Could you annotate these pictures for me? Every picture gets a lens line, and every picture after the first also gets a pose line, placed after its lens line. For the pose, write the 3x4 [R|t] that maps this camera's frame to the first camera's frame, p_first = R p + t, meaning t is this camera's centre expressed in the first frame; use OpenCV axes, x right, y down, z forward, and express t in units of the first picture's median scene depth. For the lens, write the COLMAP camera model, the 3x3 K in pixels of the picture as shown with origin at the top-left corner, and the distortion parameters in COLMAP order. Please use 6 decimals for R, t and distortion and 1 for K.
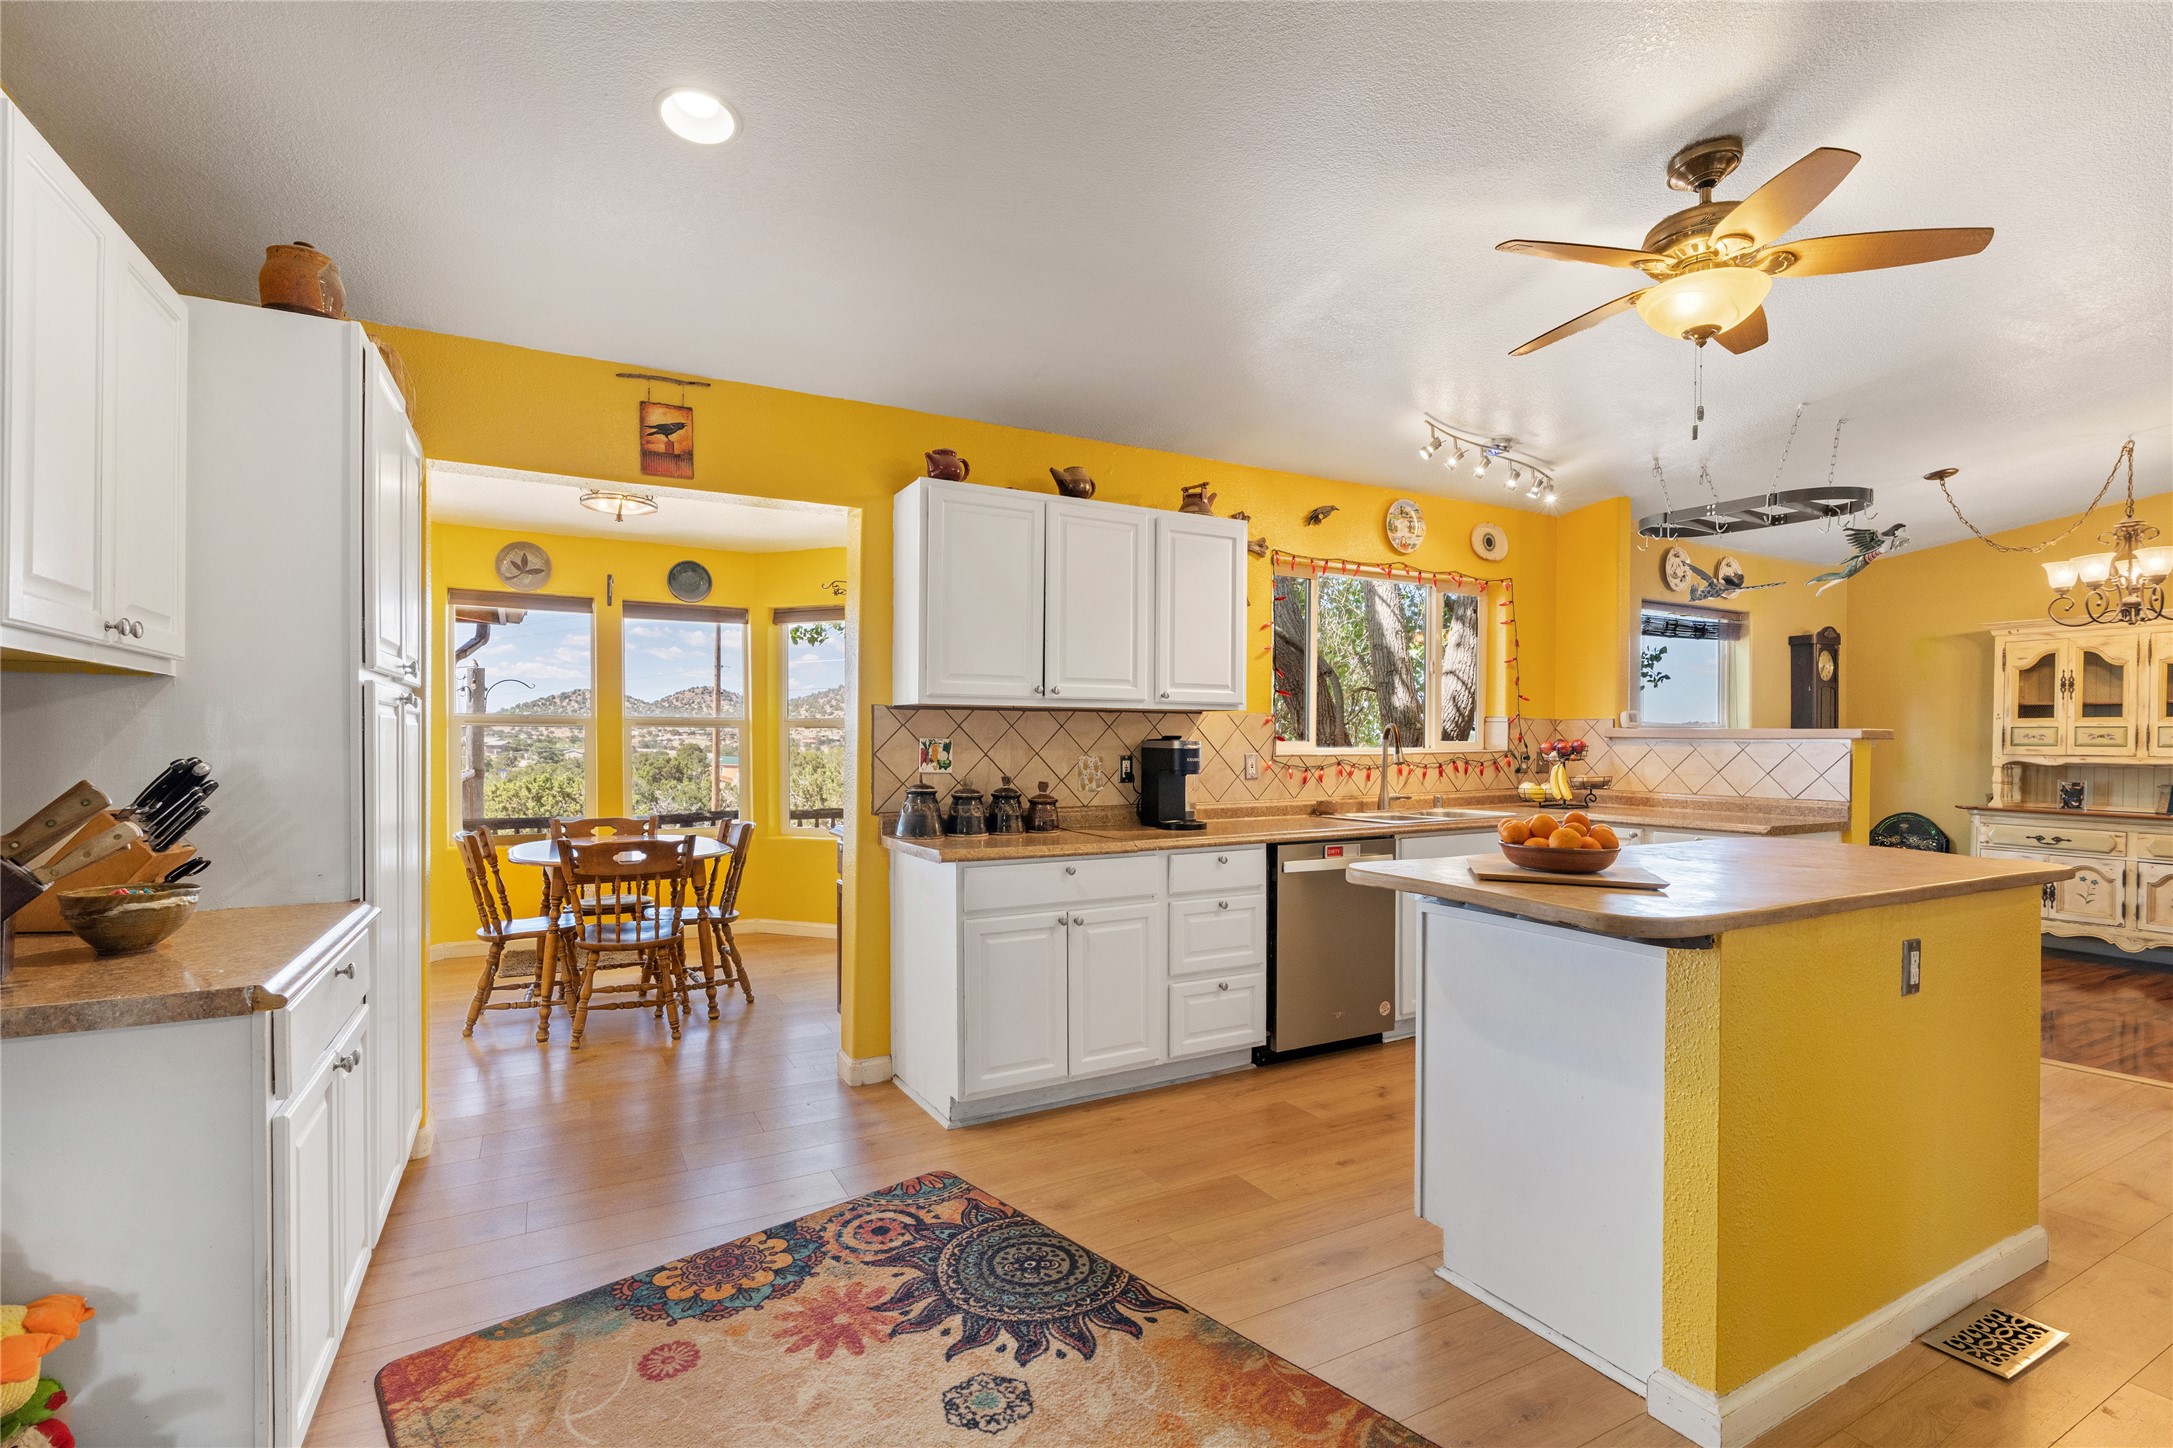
lens RADIAL K [[988.3, 0, 1090.0], [0, 988.3, 737.9], [0, 0, 1]] dist [-0.005969, 0.000790]
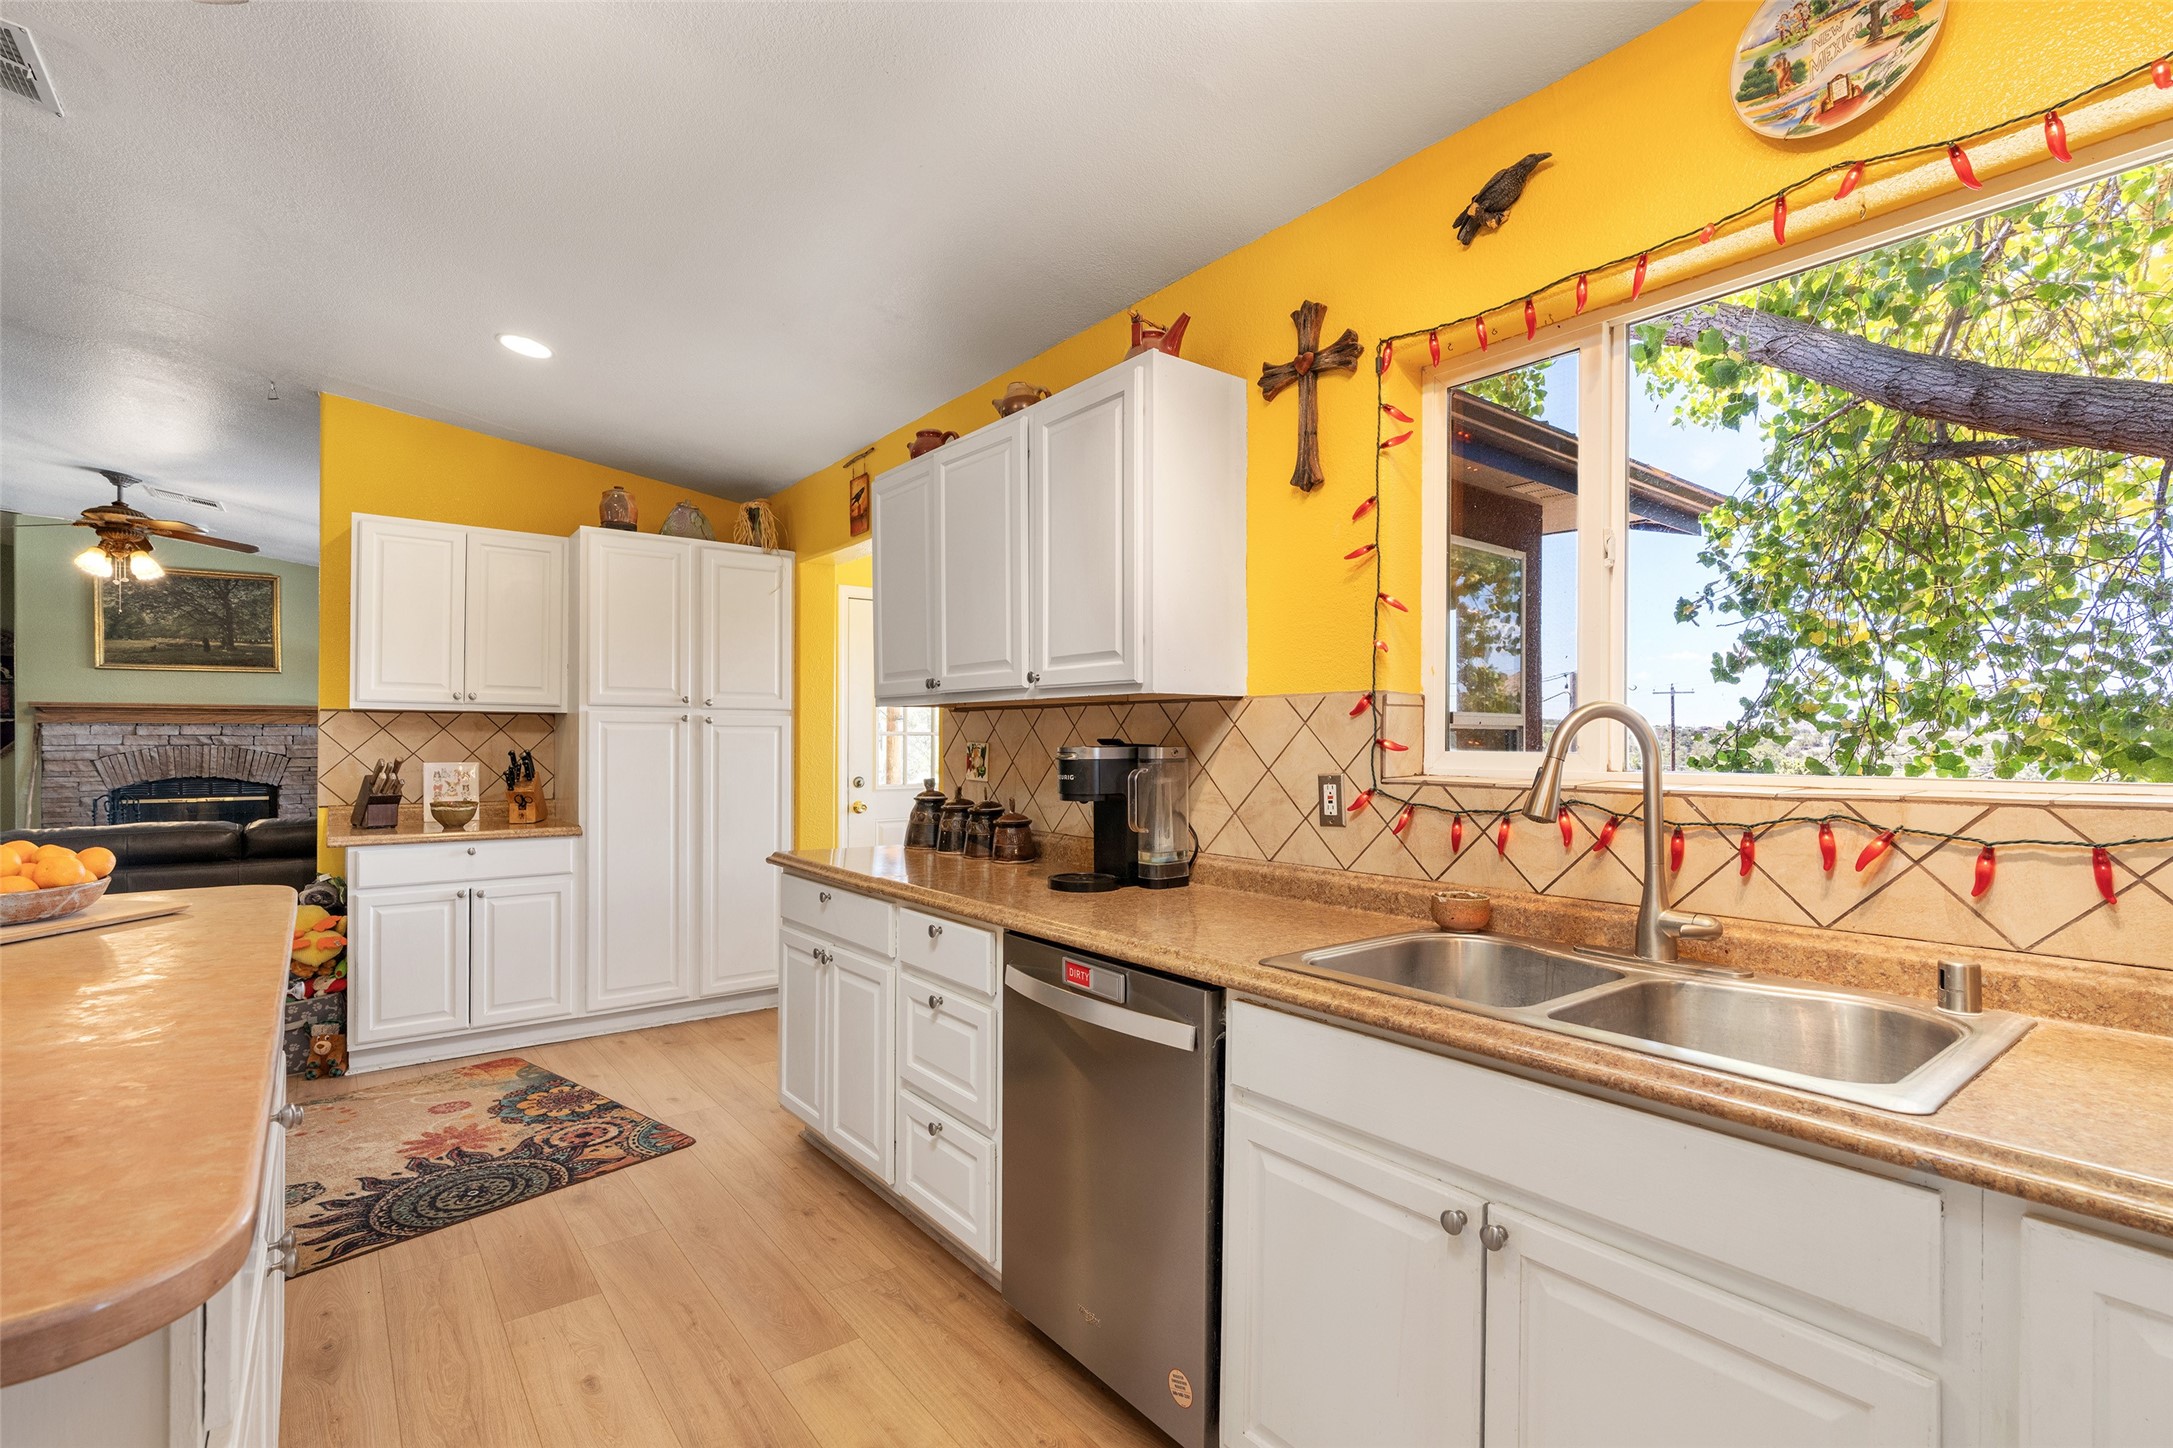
lens RADIAL K [[988.3, 0, 1090.0], [0, 988.3, 737.9], [0, 0, 1]] dist [-0.005969, 0.000790]
pose [[0.164400, -0.003840, -0.986386, 0.660365], [-0.002886, 0.999986, -0.004374, 0.000008], [0.986390, 0.003566, 0.164386, 0.834745]]
